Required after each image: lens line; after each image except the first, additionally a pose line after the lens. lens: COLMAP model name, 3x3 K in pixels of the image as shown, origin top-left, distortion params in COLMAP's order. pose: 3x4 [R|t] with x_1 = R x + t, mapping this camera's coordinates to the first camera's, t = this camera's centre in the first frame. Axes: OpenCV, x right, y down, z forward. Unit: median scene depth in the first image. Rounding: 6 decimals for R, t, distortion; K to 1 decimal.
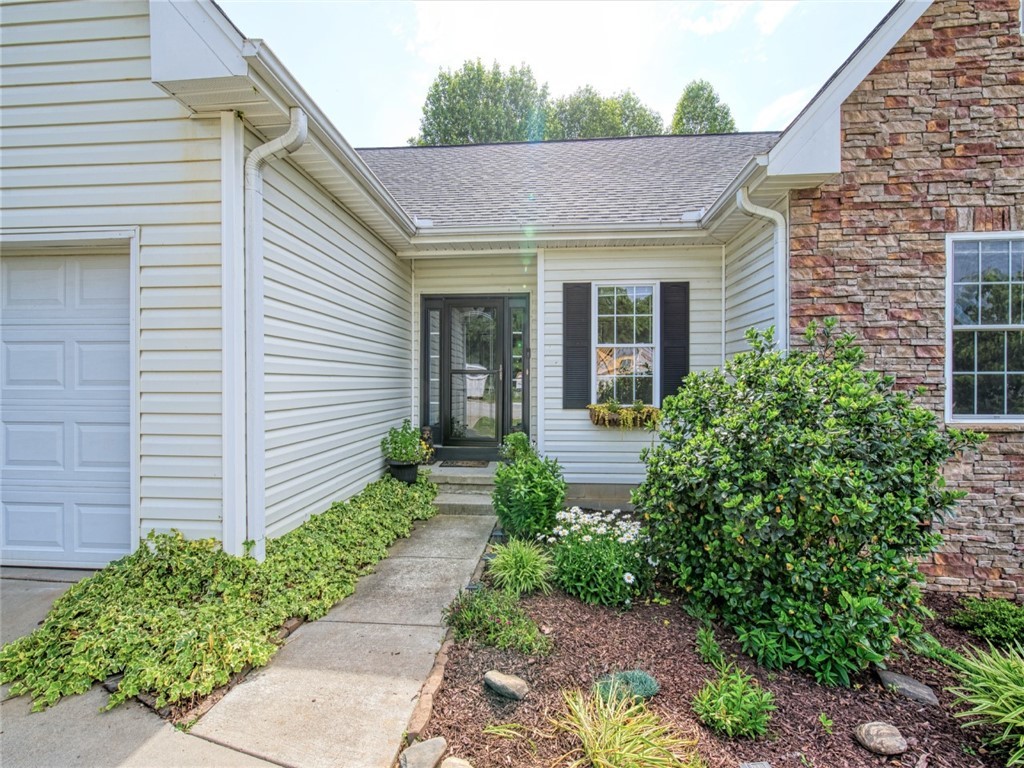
lens RADIAL K [[443.6, 0, 515.5], [0, 443.6, 383.8], [0, 0, 1]] dist [-0.001421, -0.000881]
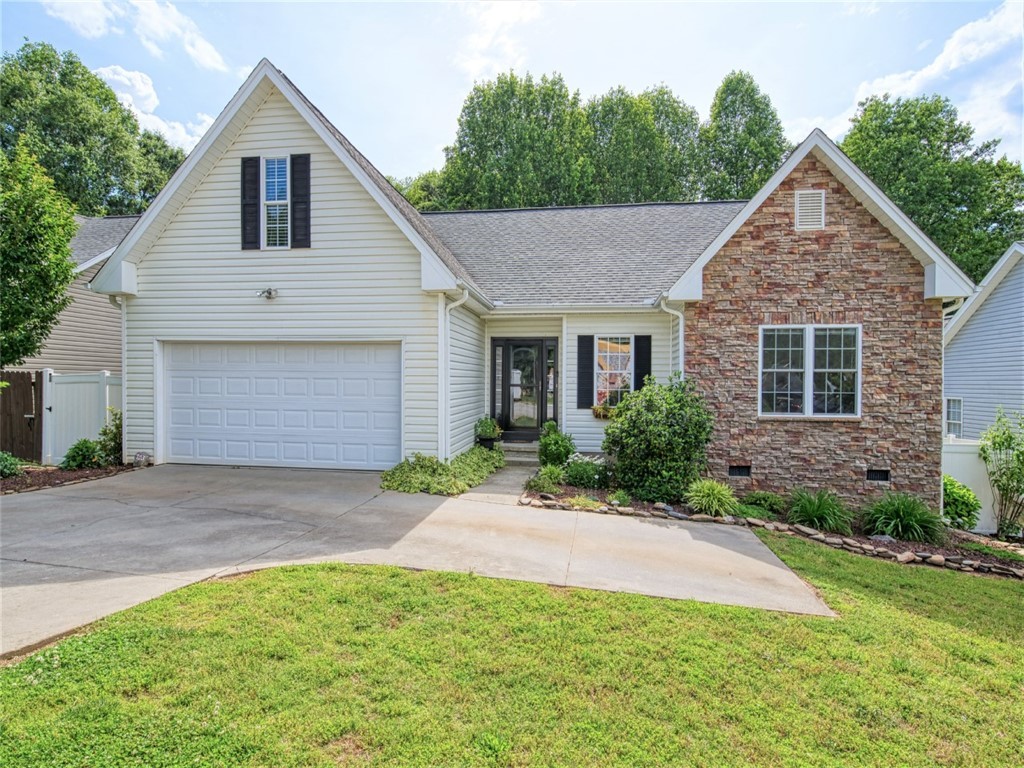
lens RADIAL K [[535.6, 0, 504.3], [0, 535.6, 381.8], [0, 0, 1]] dist [-0.019138, 0.000160]
pose [[0.997215, 0.005516, -0.074376, -0.028856], [-0.005295, 0.999981, 0.003159, -0.073348], [0.074392, -0.002757, 0.997225, -1.537009]]
